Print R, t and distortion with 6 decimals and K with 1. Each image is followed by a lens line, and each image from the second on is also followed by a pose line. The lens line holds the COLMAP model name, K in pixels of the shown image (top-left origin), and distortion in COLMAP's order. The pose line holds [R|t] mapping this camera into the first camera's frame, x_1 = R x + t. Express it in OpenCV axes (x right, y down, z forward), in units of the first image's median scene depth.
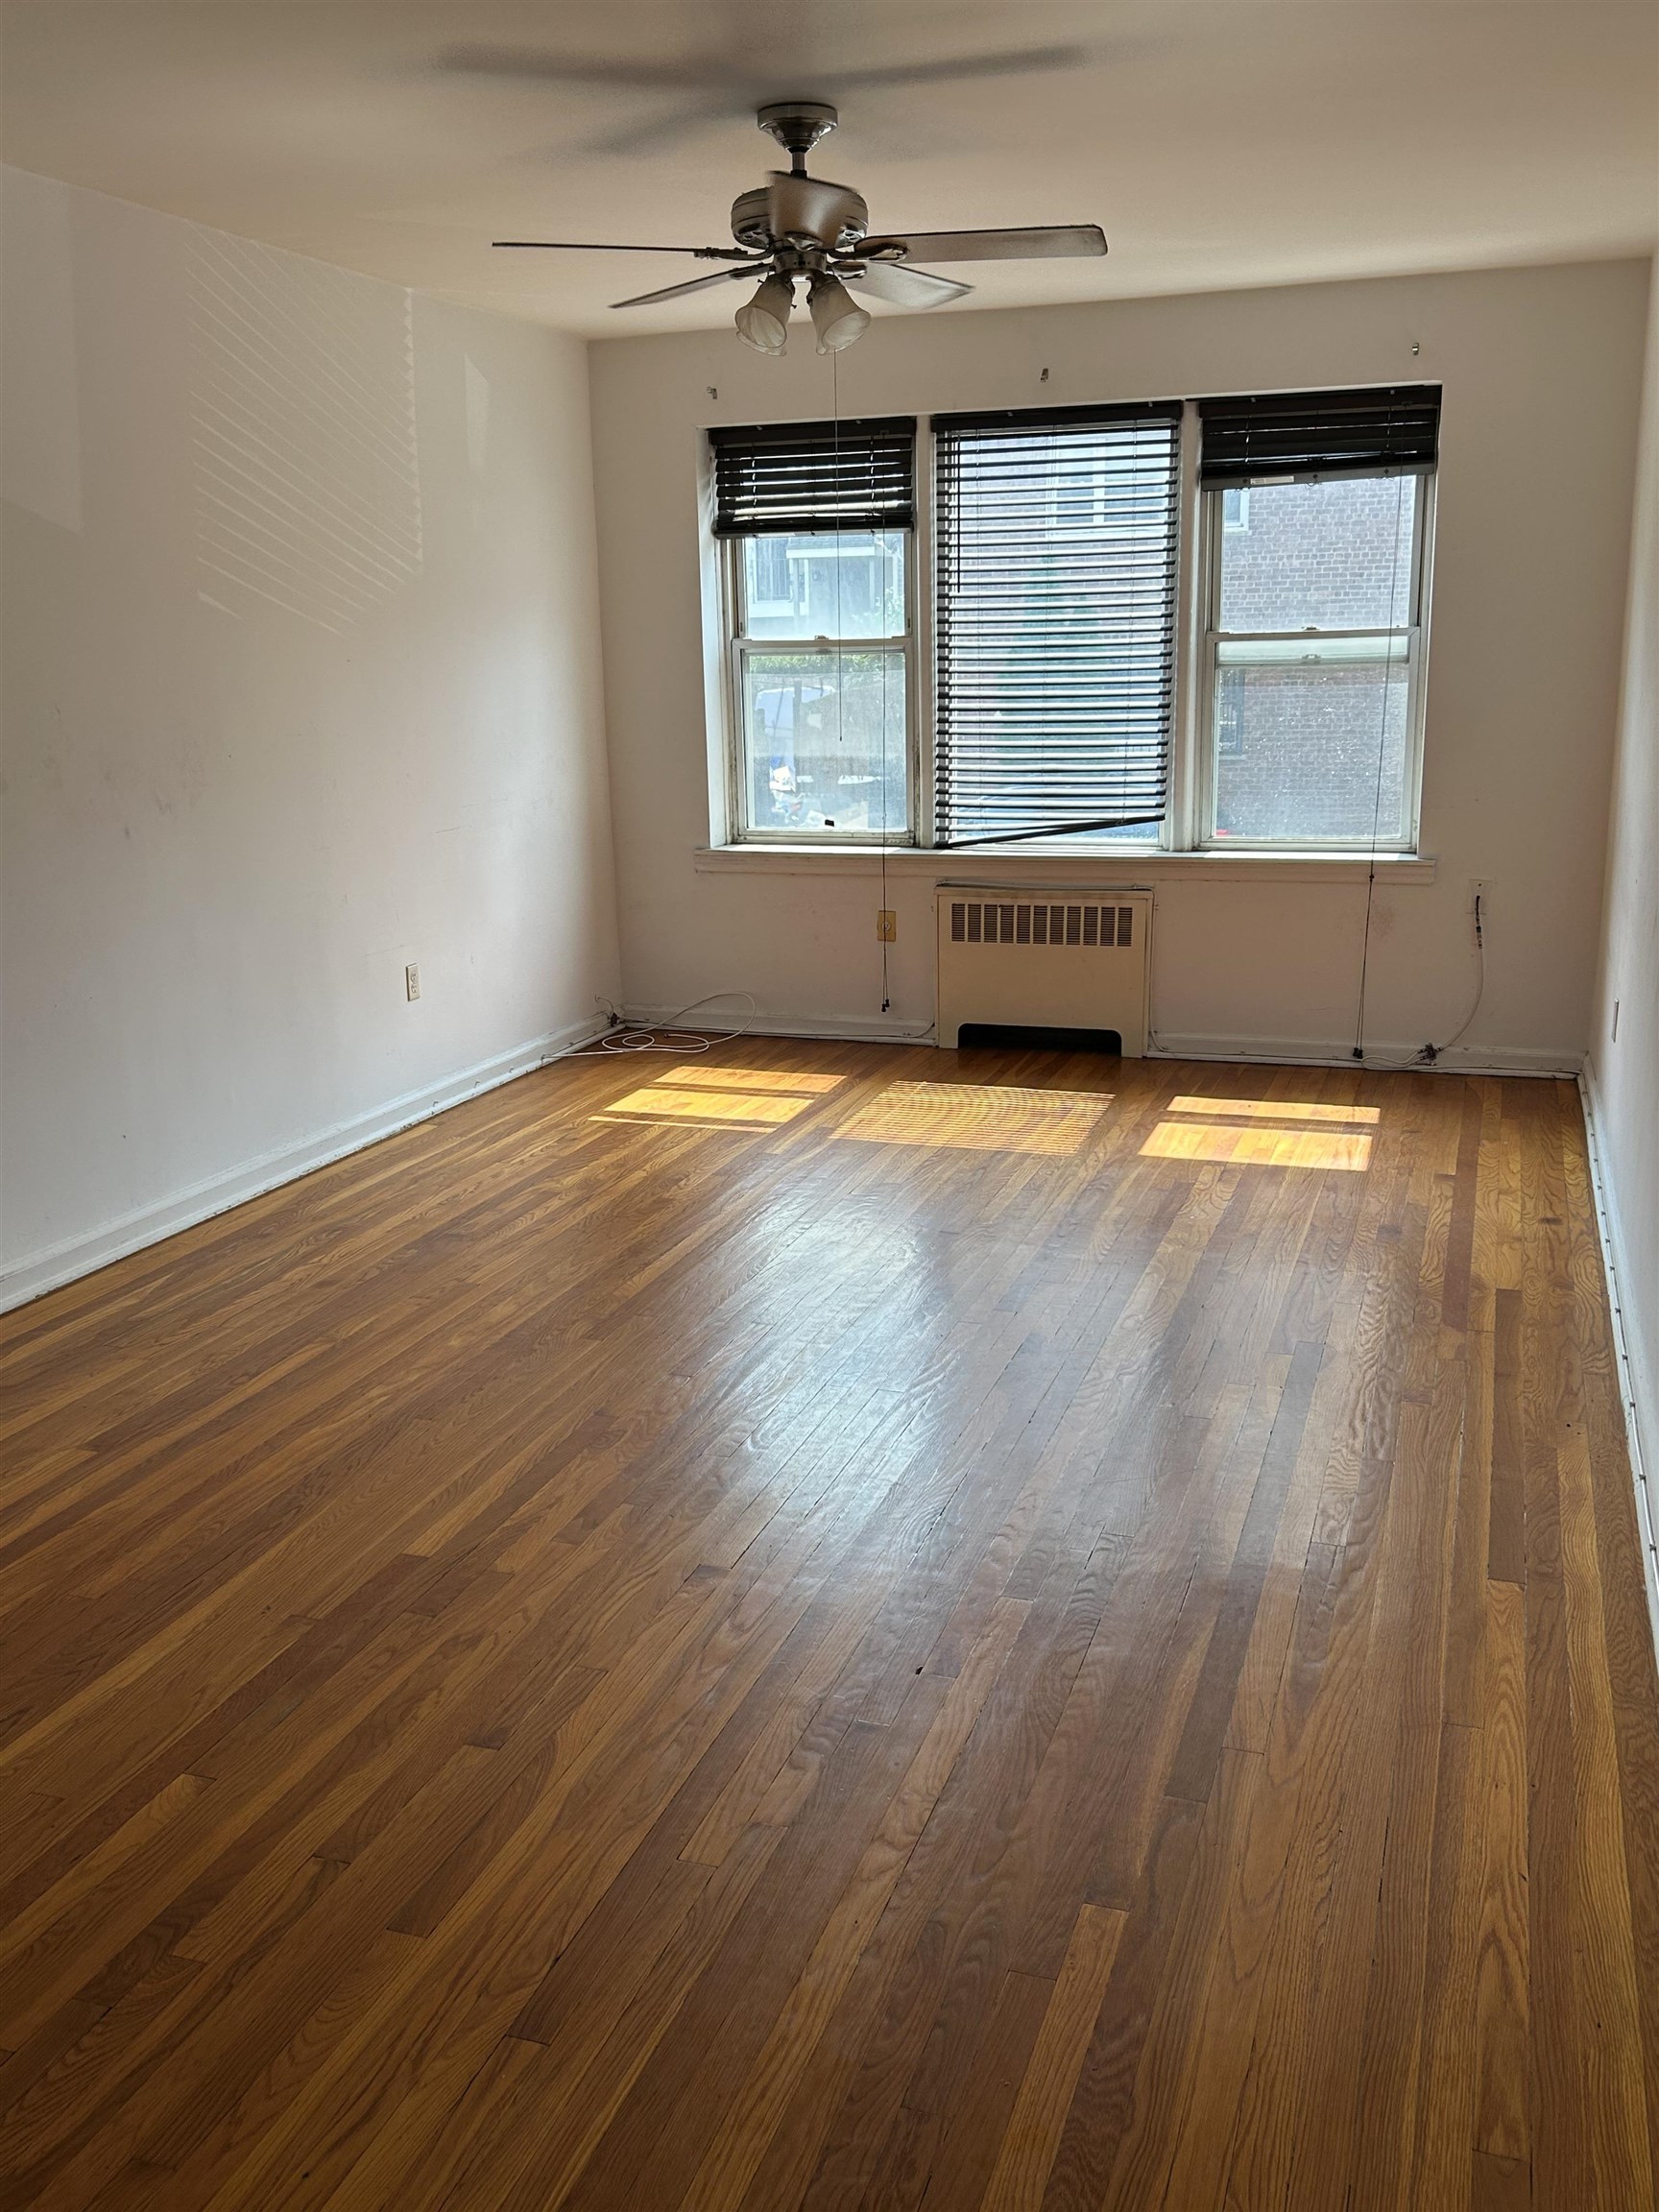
lens RADIAL K [[1912.9, 0, 835.5], [0, 1912.9, 1108.8], [0, 0, 1]] dist [0.003340, -0.000474]
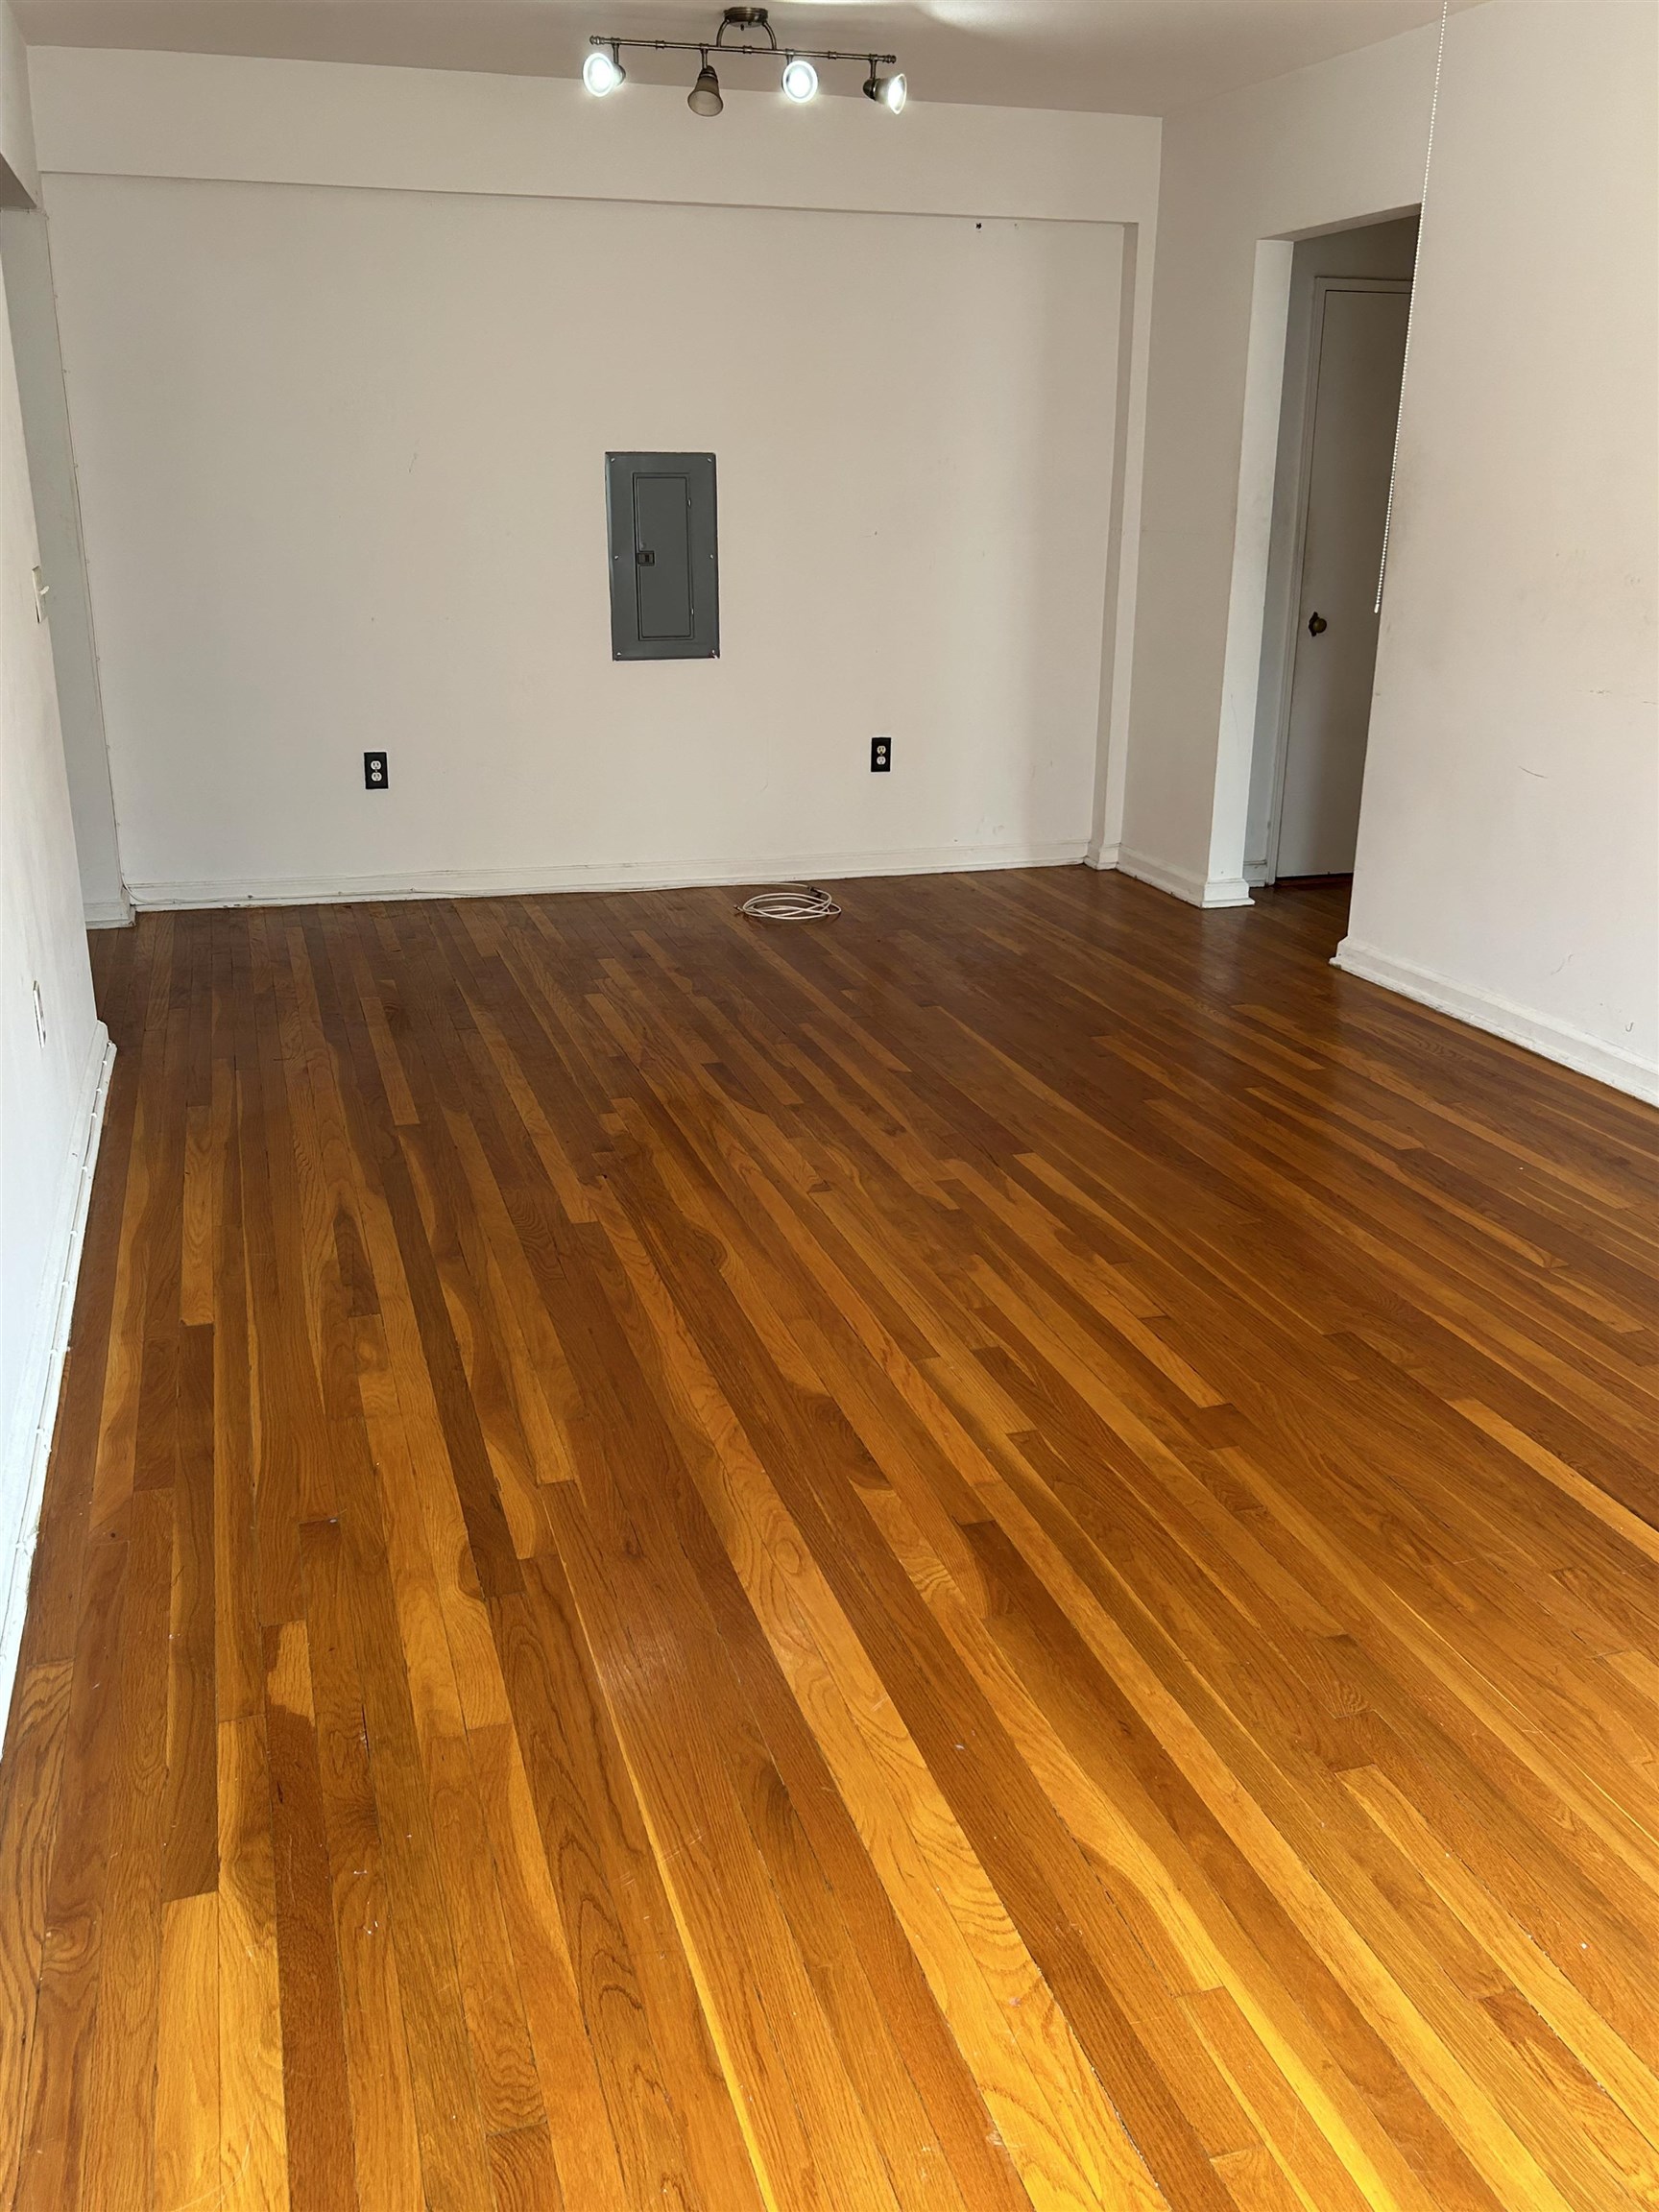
lens RADIAL K [[1912.9, 0, 835.0], [0, 1912.9, 1103.3], [0, 0, 1]] dist [0.003340, -0.000474]
pose [[-0.804983, 0.201350, -0.558087, 0.556491], [-0.132503, 0.855880, 0.499912, -0.396748], [0.578313, 0.476369, -0.662289, 1.627959]]
